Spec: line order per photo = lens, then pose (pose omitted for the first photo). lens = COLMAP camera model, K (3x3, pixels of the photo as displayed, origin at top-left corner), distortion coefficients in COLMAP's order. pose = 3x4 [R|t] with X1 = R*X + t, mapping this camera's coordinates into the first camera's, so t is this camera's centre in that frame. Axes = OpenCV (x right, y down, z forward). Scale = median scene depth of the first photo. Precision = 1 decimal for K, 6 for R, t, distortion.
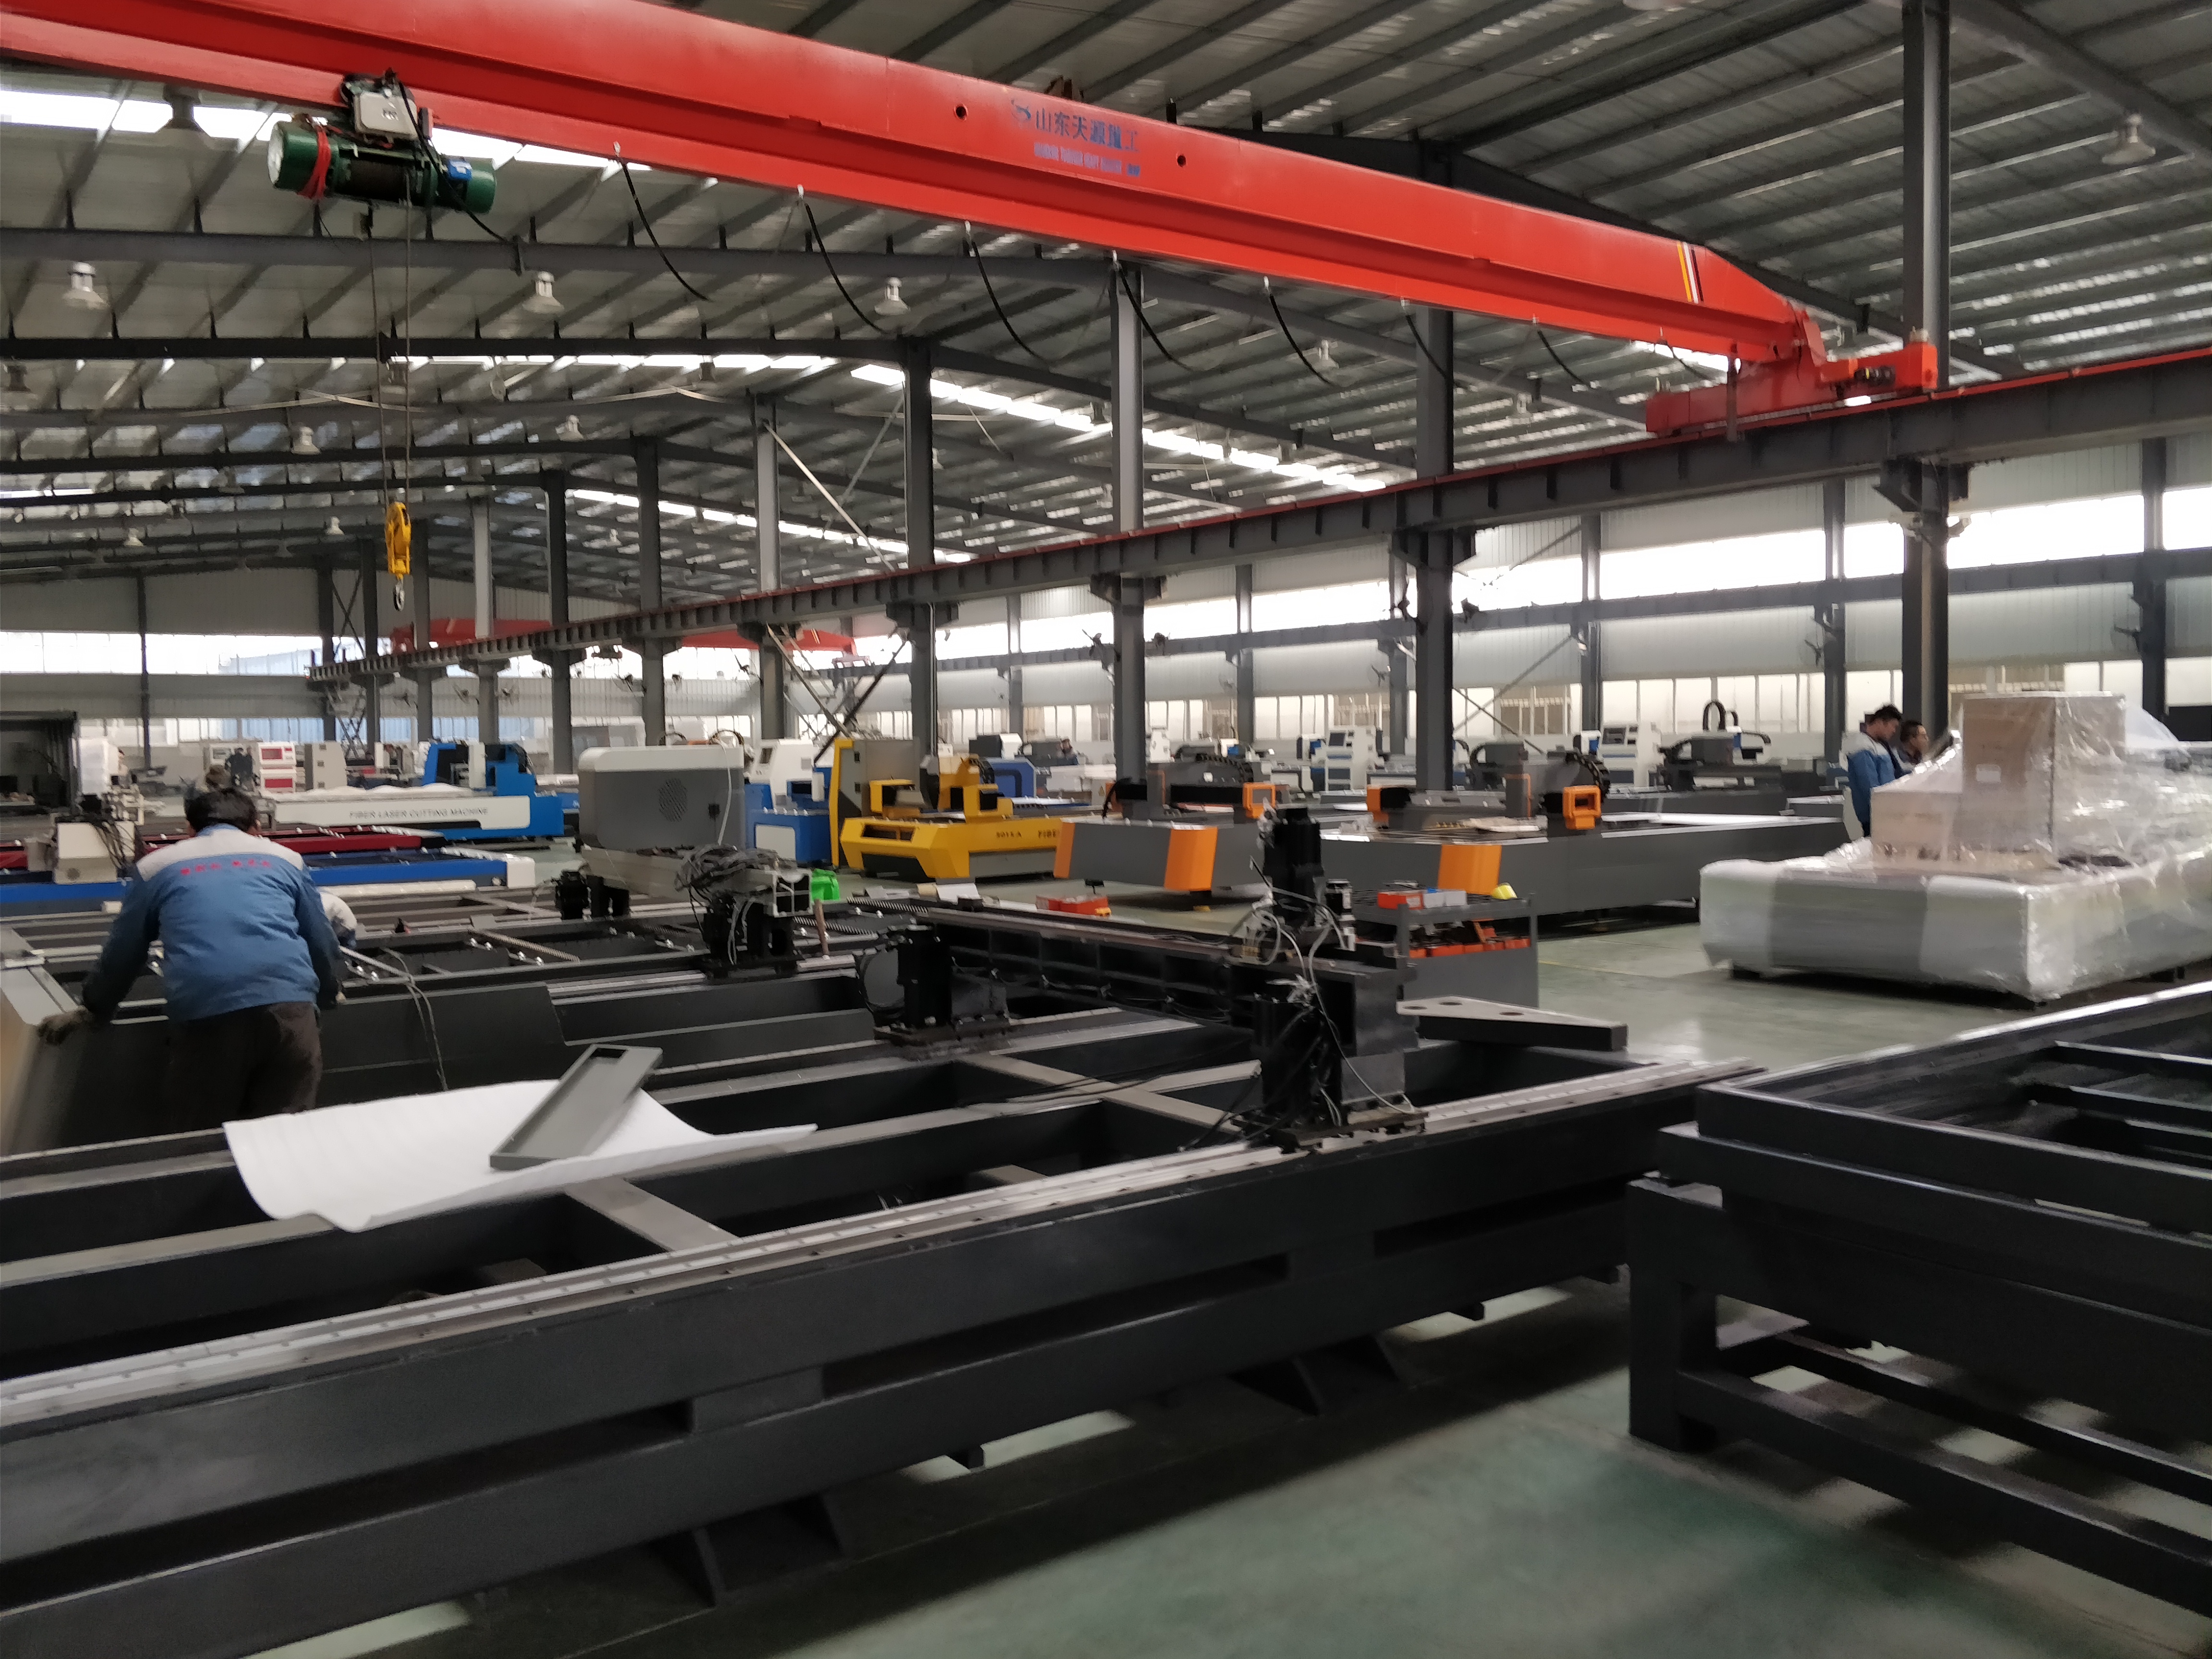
lens RADIAL K [[1784.9, 0, 1106.0], [0, 1784.9, 829.5], [0, 0, 1]] dist [0.008870, 0.008080]
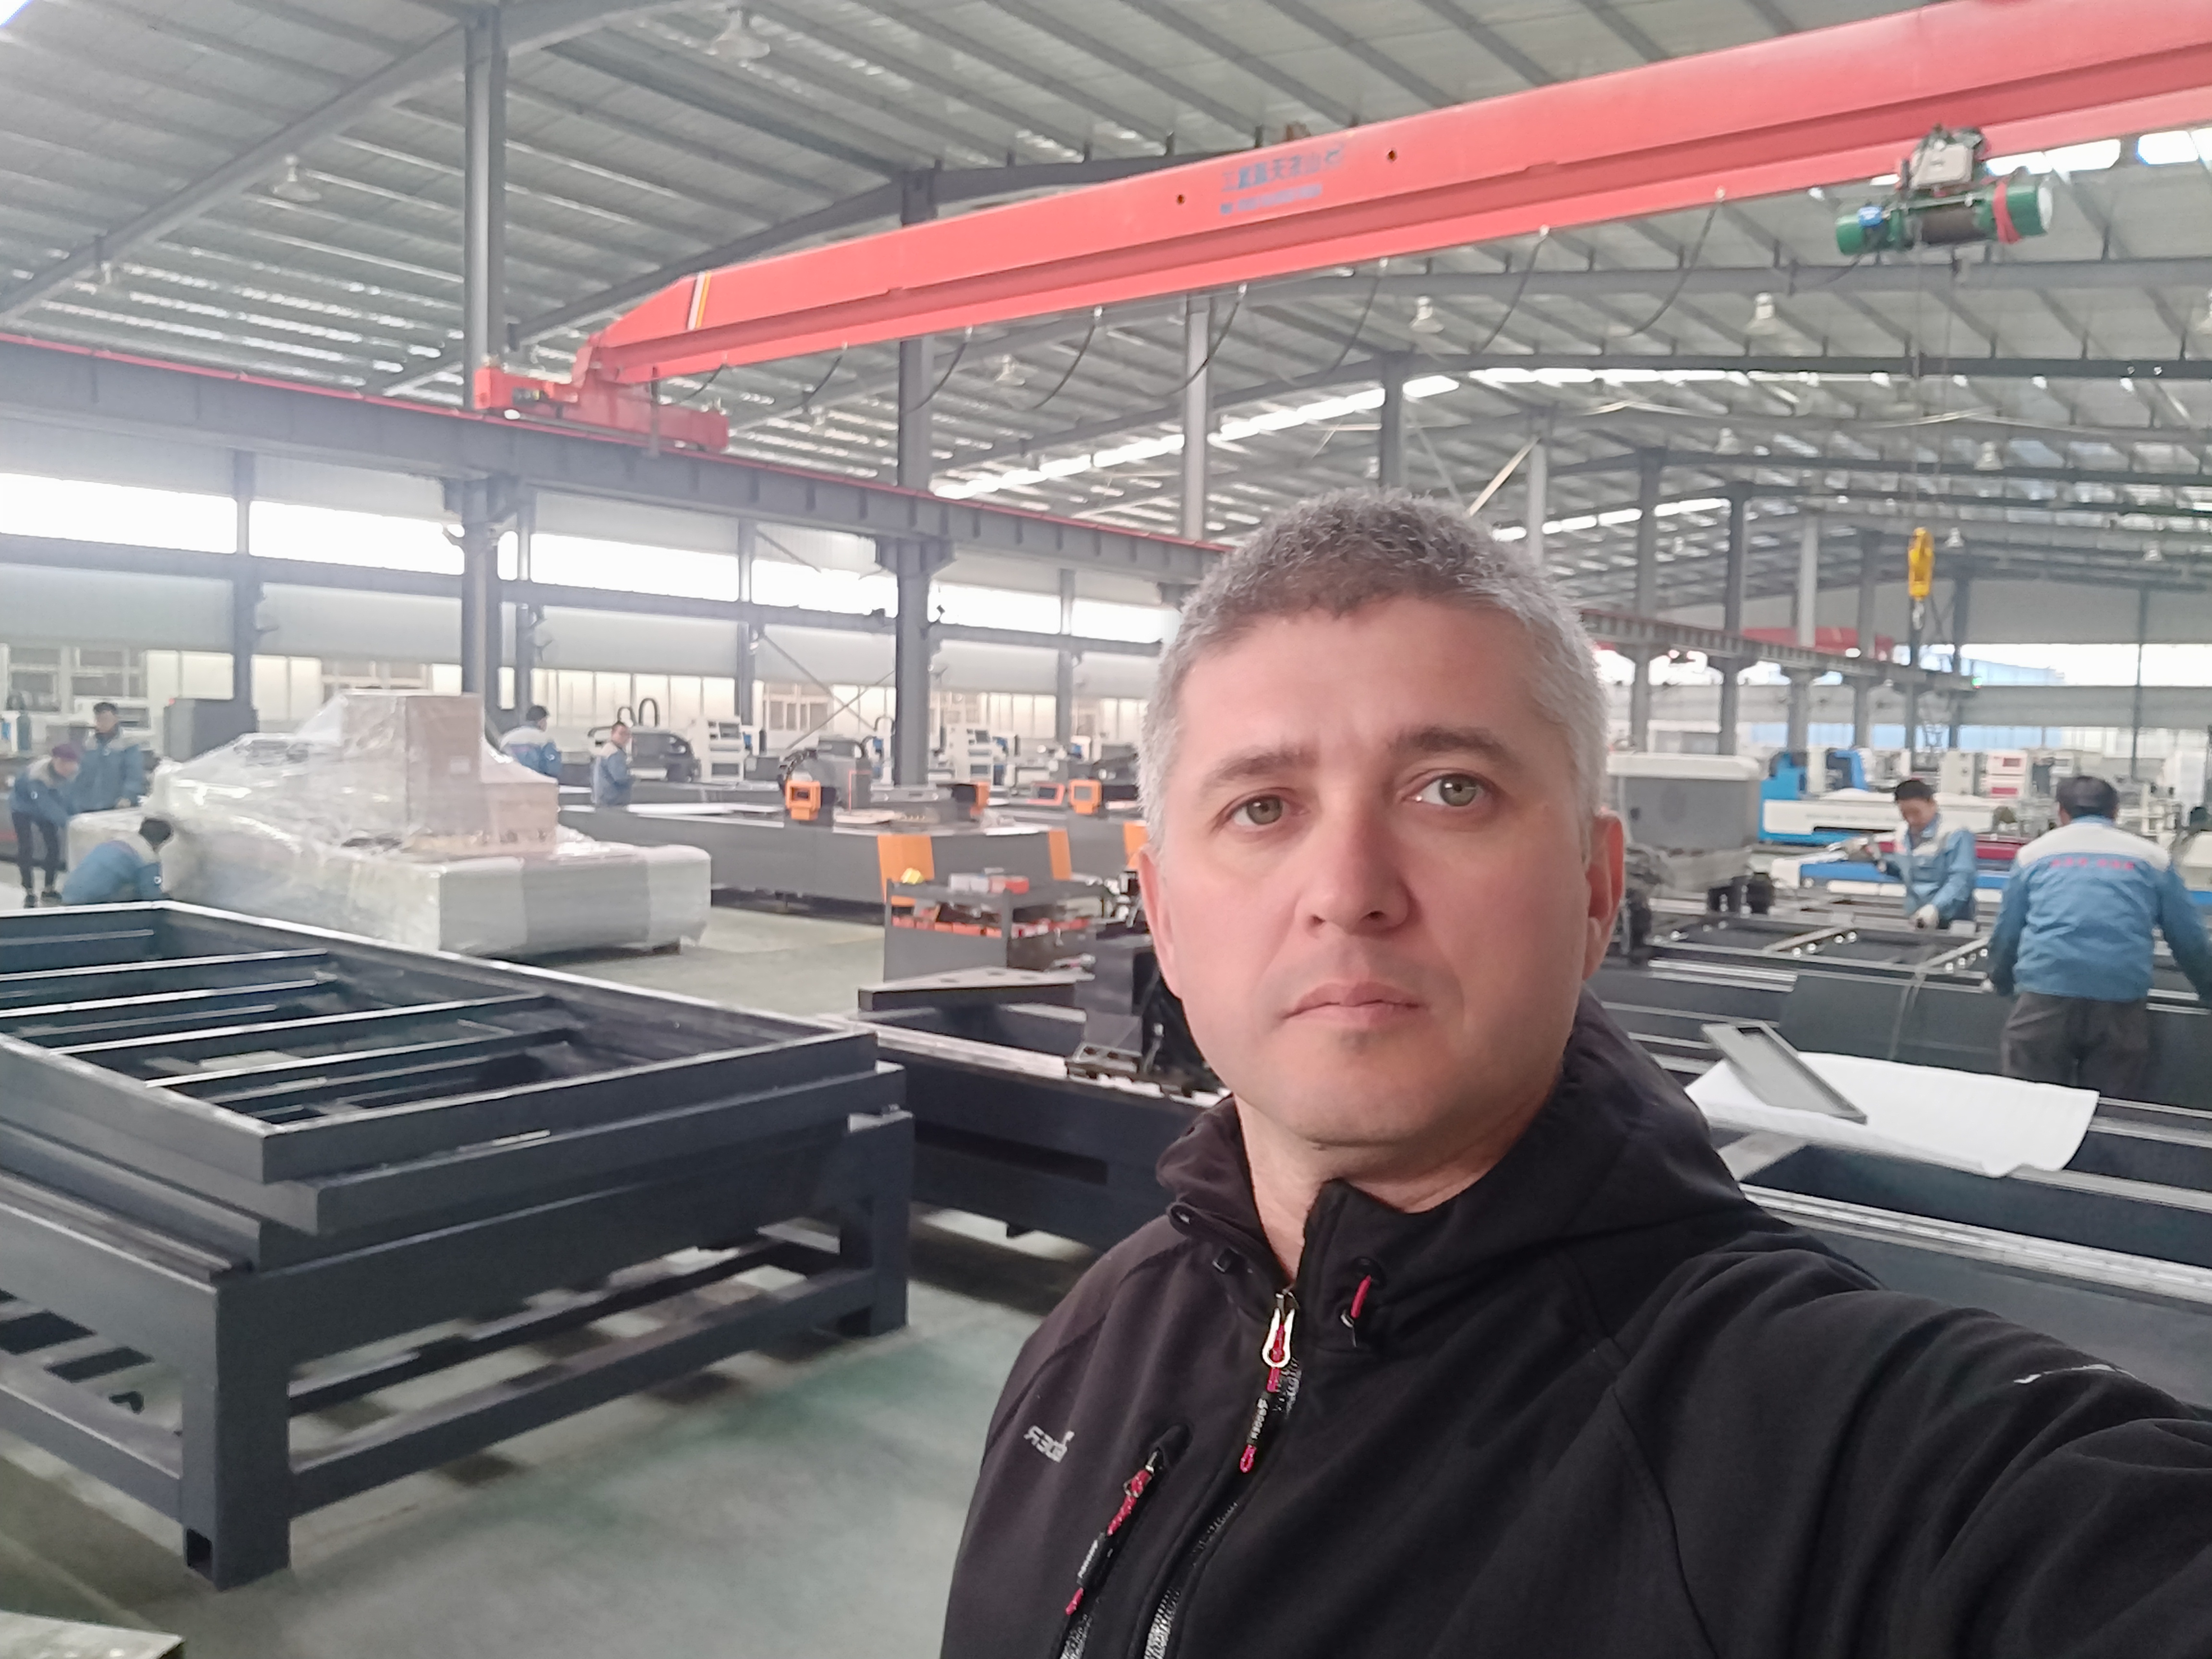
lens RADIAL K [[1760.7, 0, 1106.0], [0, 1760.7, 829.5], [0, 0, 1]] dist [-0.003931, -0.007045]
pose [[-0.273960, -0.043045, 0.960777, -0.868955], [0.026562, 0.998278, 0.052299, -0.047428], [-0.961374, 0.039848, -0.272345, 1.196773]]
